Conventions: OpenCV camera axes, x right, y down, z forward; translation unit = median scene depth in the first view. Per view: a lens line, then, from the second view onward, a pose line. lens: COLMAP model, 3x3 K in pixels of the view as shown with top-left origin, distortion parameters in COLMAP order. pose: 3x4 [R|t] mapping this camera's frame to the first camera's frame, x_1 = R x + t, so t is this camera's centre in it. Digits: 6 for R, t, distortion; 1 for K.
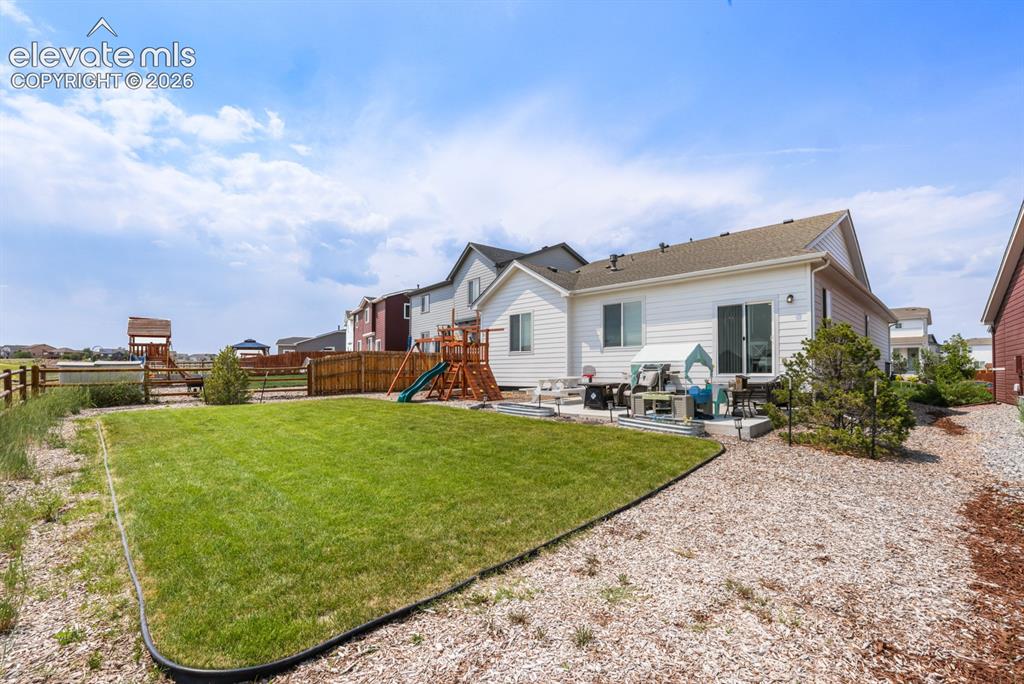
lens RADIAL K [[452.4, 0, 506.3], [0, 452.4, 368.8], [0, 0, 1]] dist [-0.001810, -0.000141]
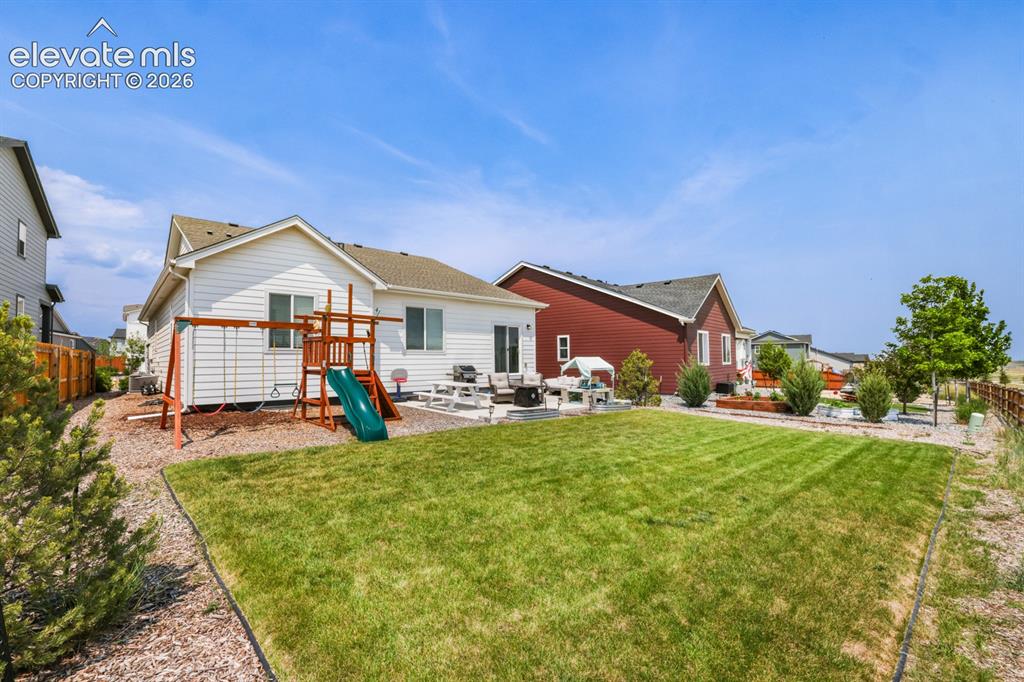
lens RADIAL K [[452.4, 0, 506.3], [0, 452.4, 367.8], [0, 0, 1]] dist [-0.001810, -0.000141]
pose [[0.069552, -0.013031, 0.997493, -0.766225], [-0.001146, 0.999913, 0.013142, -0.022169], [-0.997578, -0.002057, 0.069531, 0.739444]]
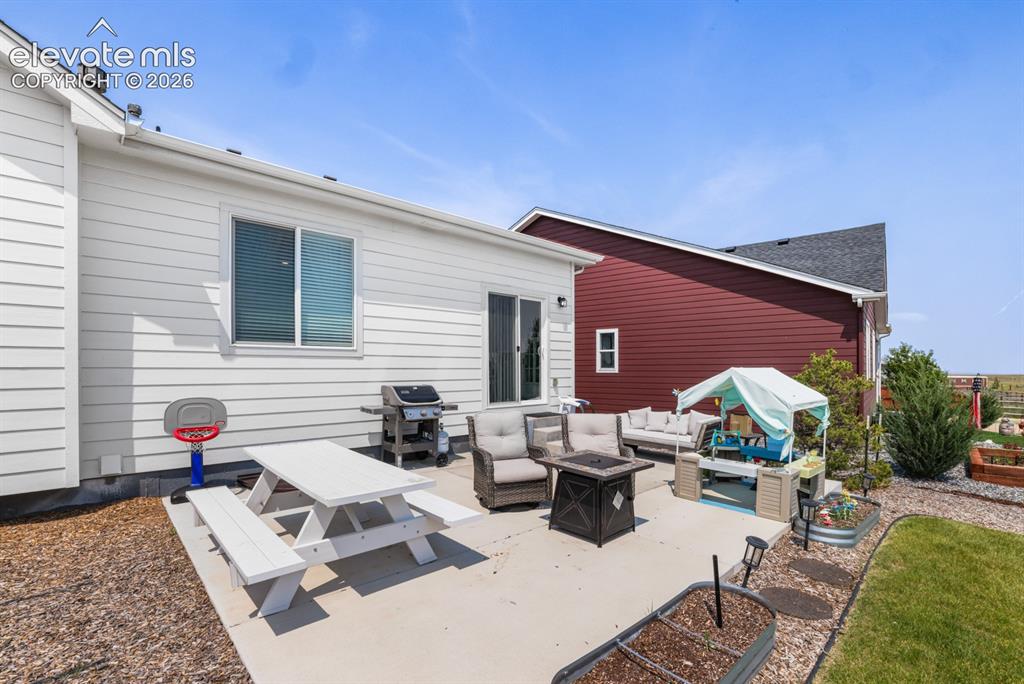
lens RADIAL K [[452.4, 0, 506.3], [0, 452.4, 368.8], [0, 0, 1]] dist [-0.001810, -0.000141]
pose [[0.063516, 0.002223, 0.997978, -0.114459], [-0.011795, 0.999929, -0.001477, -0.029595], [-0.997911, -0.011677, 0.063538, 0.797805]]
